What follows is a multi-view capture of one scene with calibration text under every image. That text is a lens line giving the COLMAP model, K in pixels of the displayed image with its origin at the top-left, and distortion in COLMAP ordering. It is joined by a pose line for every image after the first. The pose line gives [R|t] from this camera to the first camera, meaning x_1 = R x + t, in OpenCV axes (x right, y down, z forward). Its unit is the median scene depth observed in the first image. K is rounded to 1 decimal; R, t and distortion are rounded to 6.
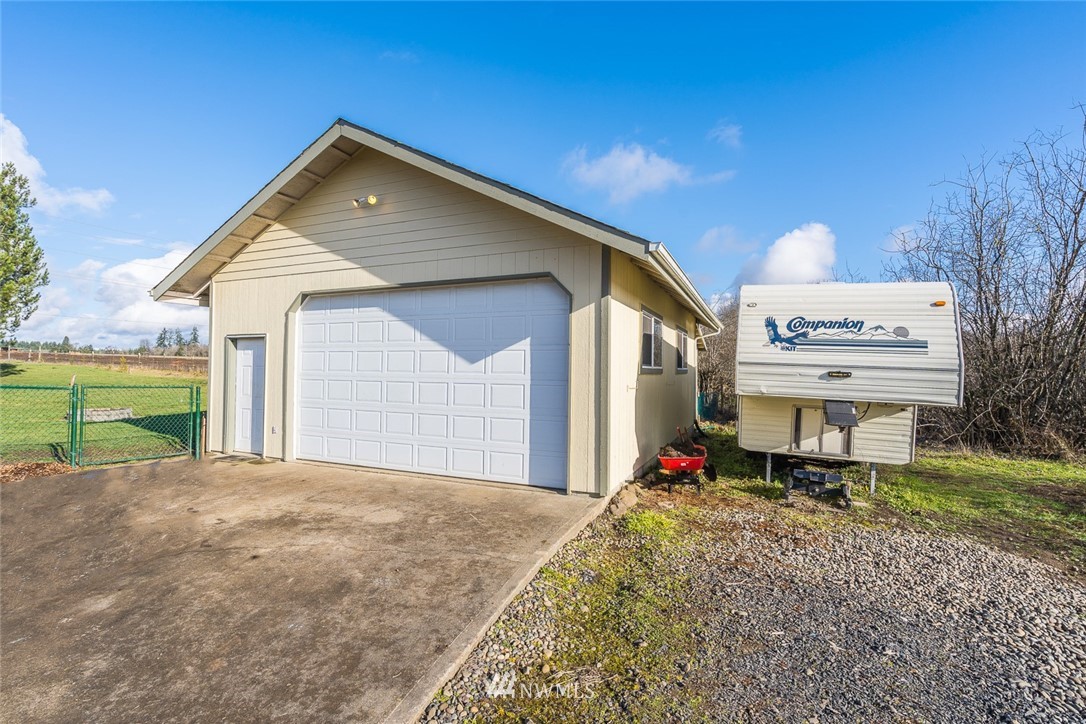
lens RADIAL K [[506.8, 0, 543.0], [0, 506.8, 362.0], [0, 0, 1]] dist [-0.000085, 0.000020]
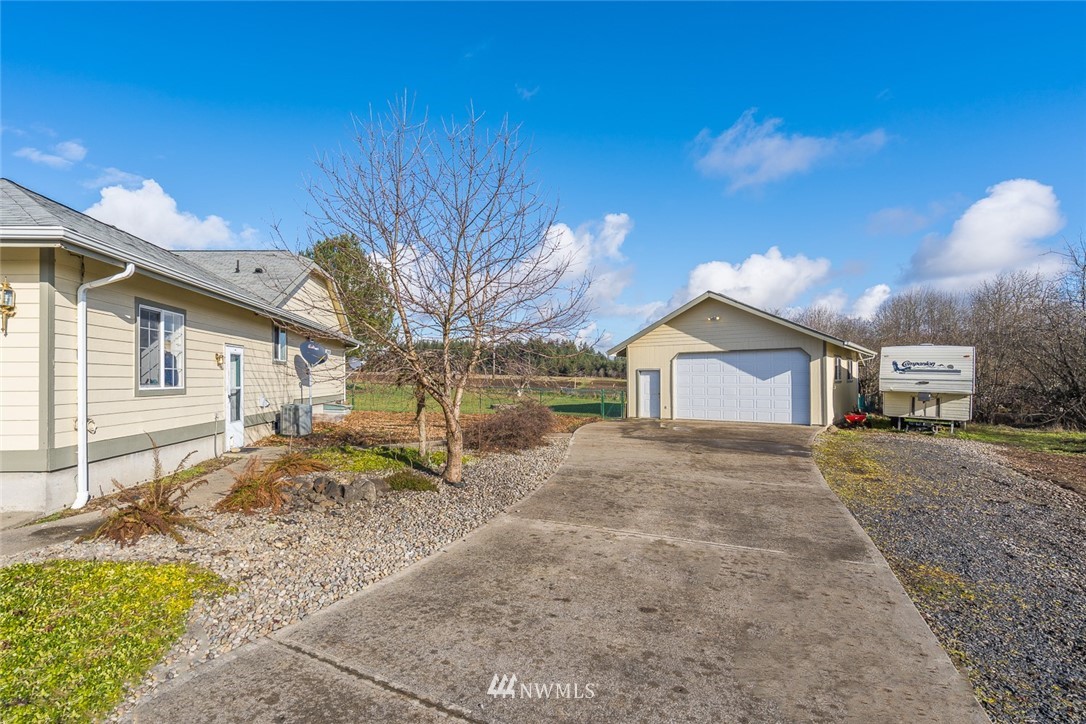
lens RADIAL K [[492.7, 0, 540.6], [0, 492.7, 373.2], [0, 0, 1]] dist [0.040584, 0.000089]
pose [[0.965977, -0.018653, -0.257955, -0.569934], [0.019077, 0.999818, -0.000857, -0.051126], [0.257924, -0.004093, 0.966156, -1.740497]]
